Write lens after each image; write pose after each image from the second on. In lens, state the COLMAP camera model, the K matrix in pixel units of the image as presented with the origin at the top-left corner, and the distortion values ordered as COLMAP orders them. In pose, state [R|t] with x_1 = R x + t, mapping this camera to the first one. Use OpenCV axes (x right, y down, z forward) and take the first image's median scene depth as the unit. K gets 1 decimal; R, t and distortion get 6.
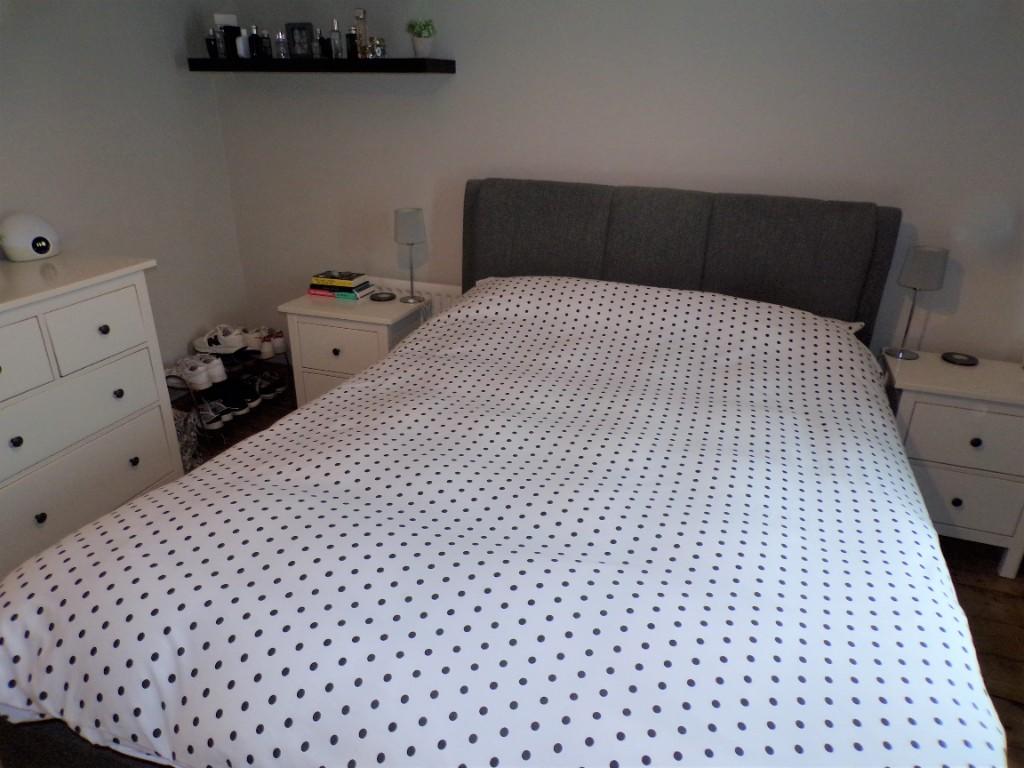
lens RADIAL K [[670.5, 0, 512.0], [0, 670.5, 384.0], [0, 0, 1]] dist [-0.020295, -0.000060]
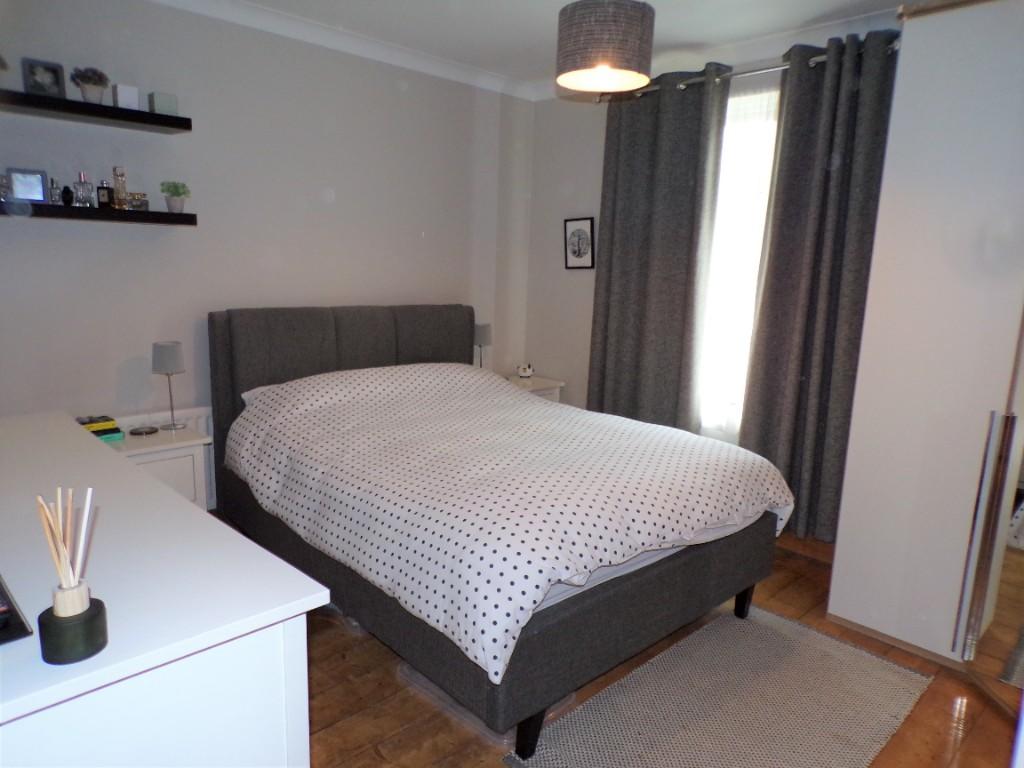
lens RADIAL K [[670.5, 0, 512.0], [0, 670.5, 384.0], [0, 0, 1]] dist [-0.020295, -0.000060]
pose [[0.458780, -0.171506, 0.871841, -0.903754], [0.339051, 0.940744, 0.006645, -0.023287], [-0.821319, 0.292550, 0.489744, 0.052069]]
